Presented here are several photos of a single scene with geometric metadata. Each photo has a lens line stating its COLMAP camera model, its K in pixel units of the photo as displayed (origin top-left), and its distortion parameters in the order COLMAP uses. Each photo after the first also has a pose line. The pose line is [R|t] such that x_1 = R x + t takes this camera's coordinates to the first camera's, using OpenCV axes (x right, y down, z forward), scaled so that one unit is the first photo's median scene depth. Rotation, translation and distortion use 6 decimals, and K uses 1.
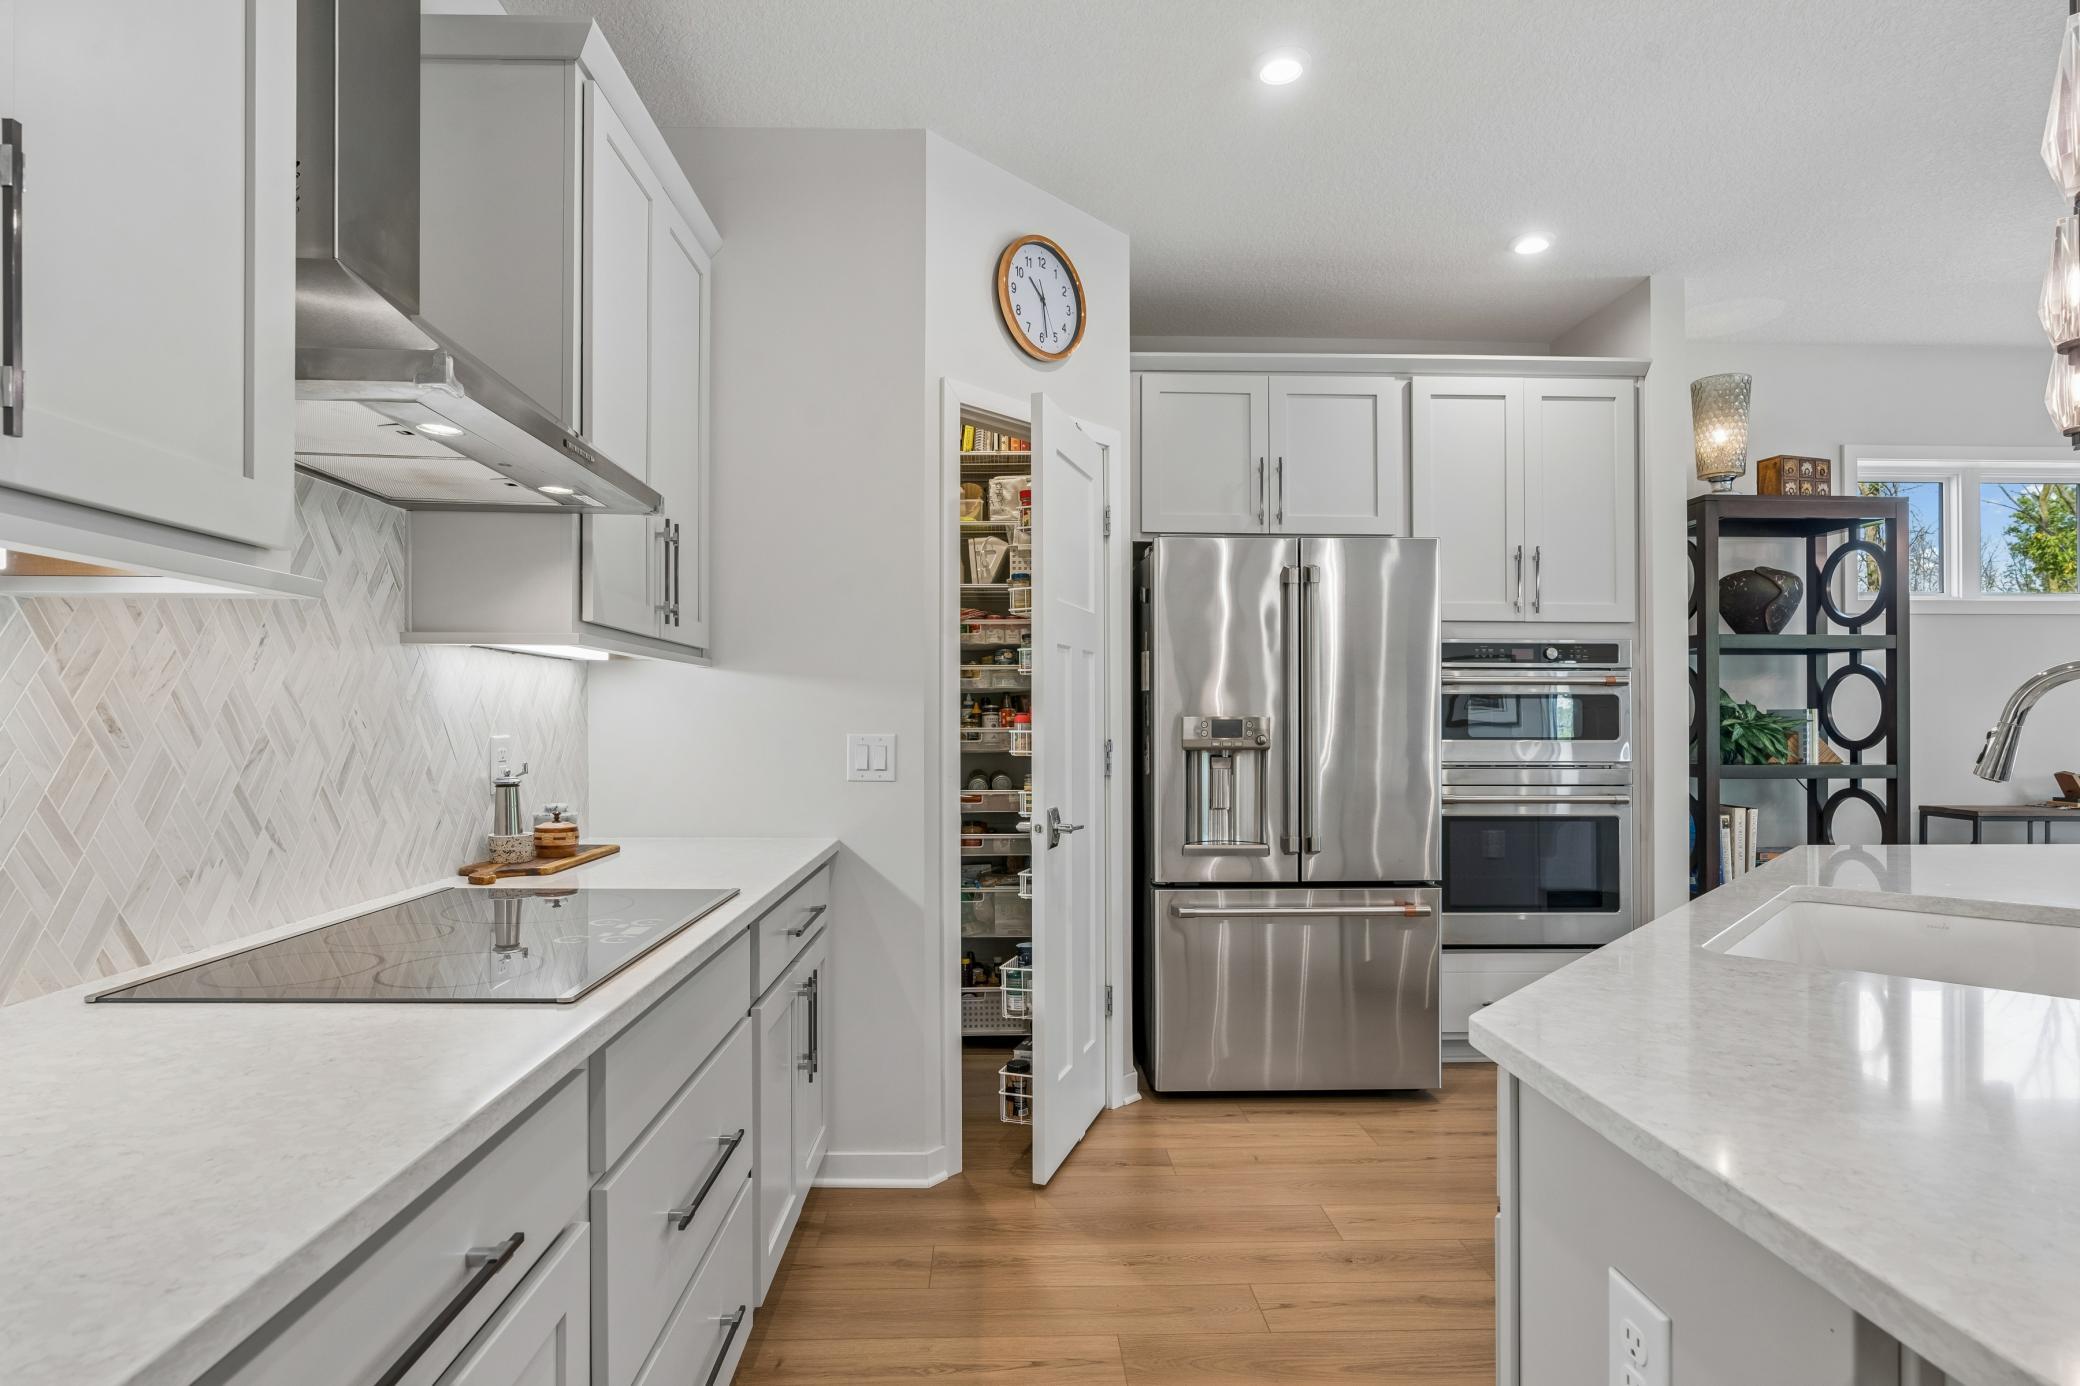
lens RADIAL K [[1050.3, 0, 1029.6], [0, 1050.3, 706.8], [0, 0, 1]] dist [-0.005925, -0.003691]
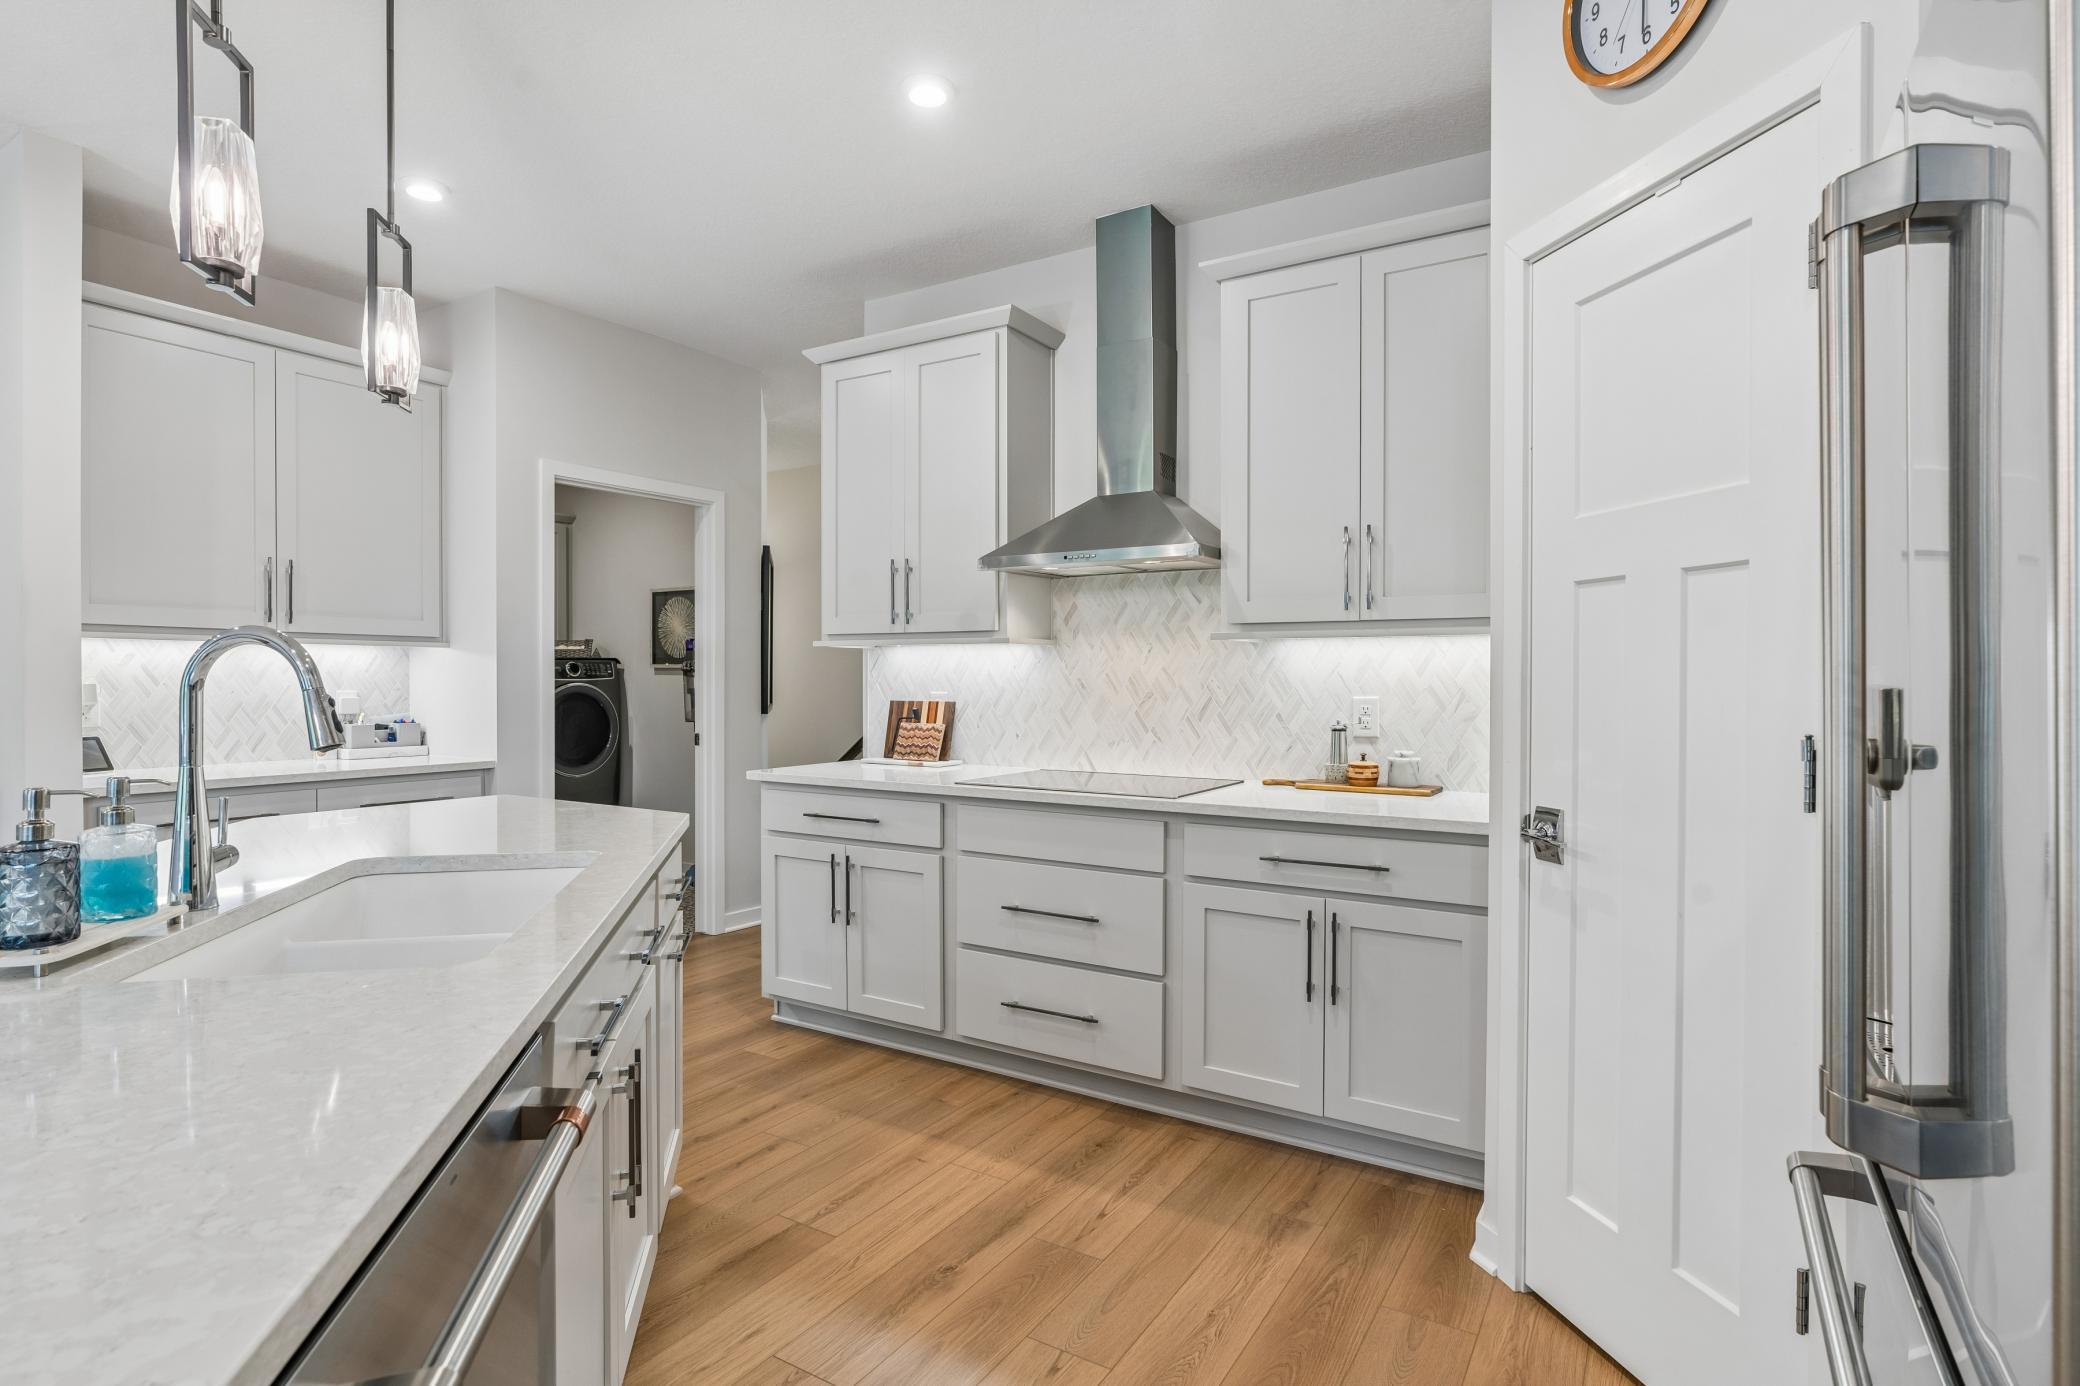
lens RADIAL K [[1050.3, 0, 1033.5], [0, 1050.3, 688.6], [0, 0, 1]] dist [-0.005925, -0.003691]
pose [[-0.553164, 0.004201, -0.833062, 0.614843], [0.005692, 0.999983, 0.001264, 0.007921], [0.833053, -0.004043, -0.553179, 0.931269]]
